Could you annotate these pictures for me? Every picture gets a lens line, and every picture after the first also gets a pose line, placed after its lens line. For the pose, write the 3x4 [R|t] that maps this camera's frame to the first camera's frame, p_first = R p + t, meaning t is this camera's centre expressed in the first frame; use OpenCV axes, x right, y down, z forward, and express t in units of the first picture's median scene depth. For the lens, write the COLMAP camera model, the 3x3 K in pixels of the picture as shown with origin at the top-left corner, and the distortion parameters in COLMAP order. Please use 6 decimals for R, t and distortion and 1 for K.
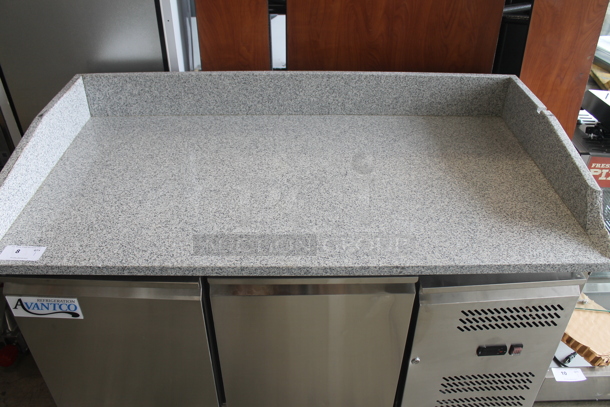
lens RADIAL K [[517.5, 0, 305.0], [0, 517.5, 203.5], [0, 0, 1]] dist [-0.168183, 0.144376]
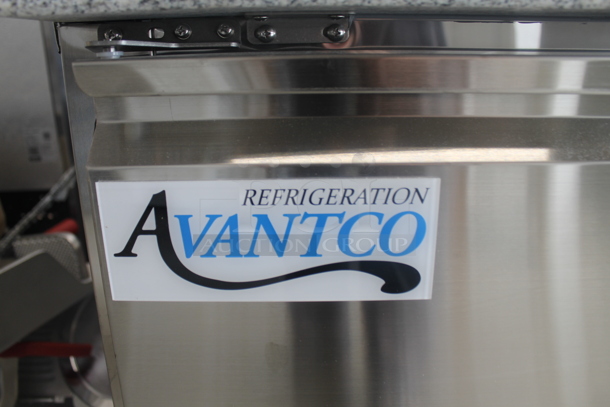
lens RADIAL K [[517.5, 0, 305.0], [0, 517.5, 203.5], [0, 0, 1]] dist [-0.168183, 0.144376]
pose [[0.999736, -0.022967, -0.000852, -0.370223], [0.021702, 0.955582, -0.293926, 0.189753], [0.007565, 0.293830, 0.955828, 0.570271]]
